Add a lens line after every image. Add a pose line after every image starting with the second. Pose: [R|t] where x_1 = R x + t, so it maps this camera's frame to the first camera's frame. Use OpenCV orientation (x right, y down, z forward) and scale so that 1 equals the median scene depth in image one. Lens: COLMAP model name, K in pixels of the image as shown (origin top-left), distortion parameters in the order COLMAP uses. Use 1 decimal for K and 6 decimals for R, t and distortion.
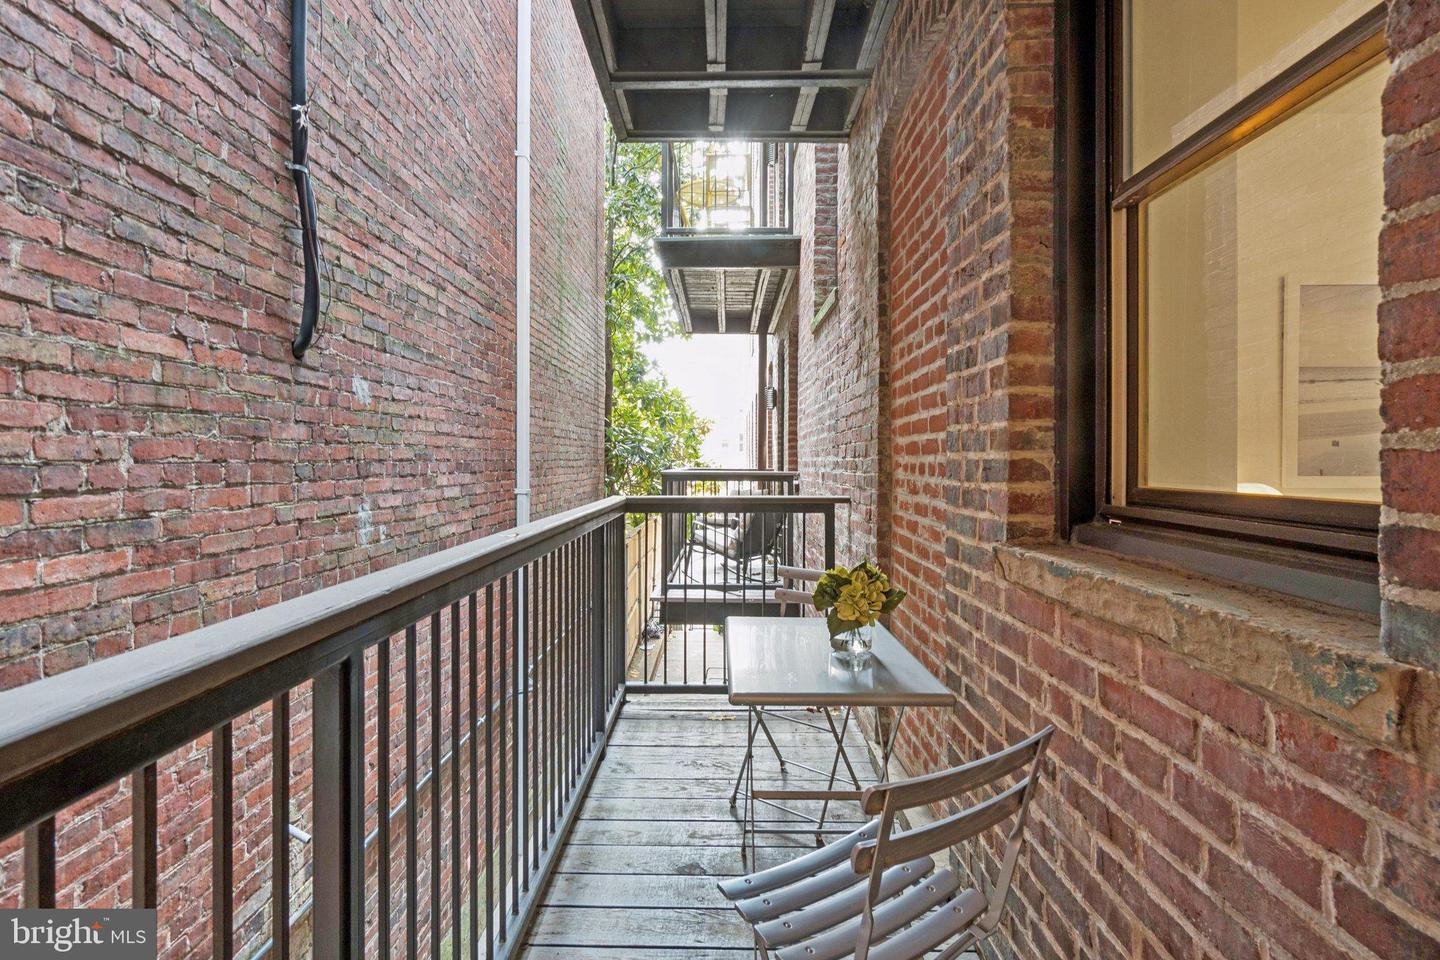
lens RADIAL K [[644.2, 0, 713.7], [0, 644.2, 466.2], [0, 0, 1]] dist [-0.048909, 0.014304]
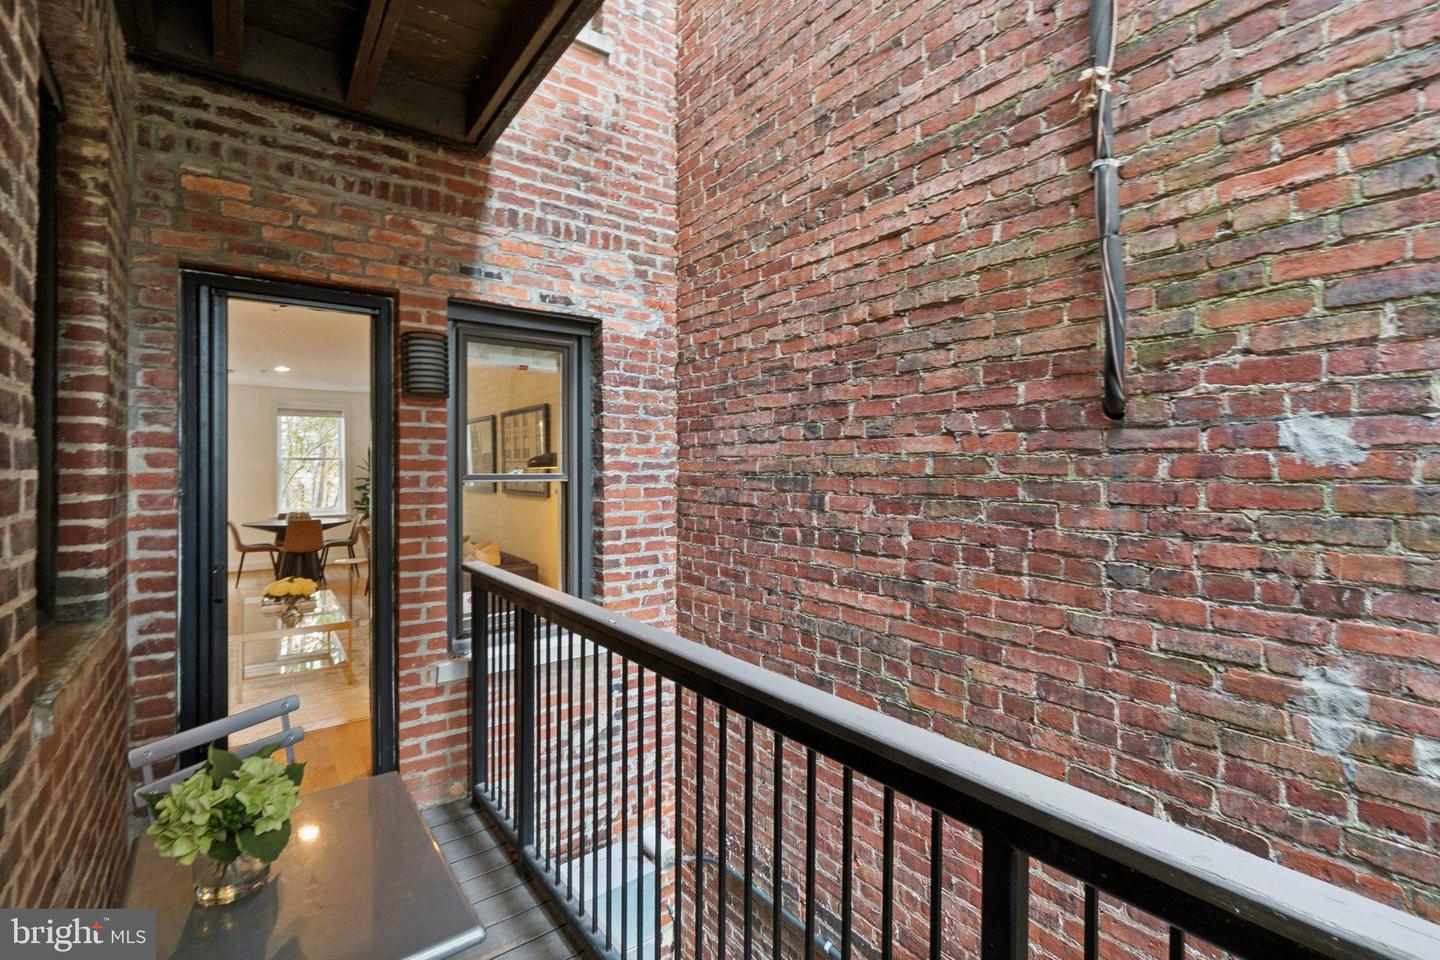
lens RADIAL K [[644.2, 0, 717.4], [0, 644.2, 474.9], [0, 0, 1]] dist [-0.048909, 0.014304]
pose [[-0.803140, 0.001174, -0.595789, 0.177474], [-0.008811, 0.999865, 0.013848, -0.136420], [0.595725, 0.016371, -0.803022, 1.610955]]
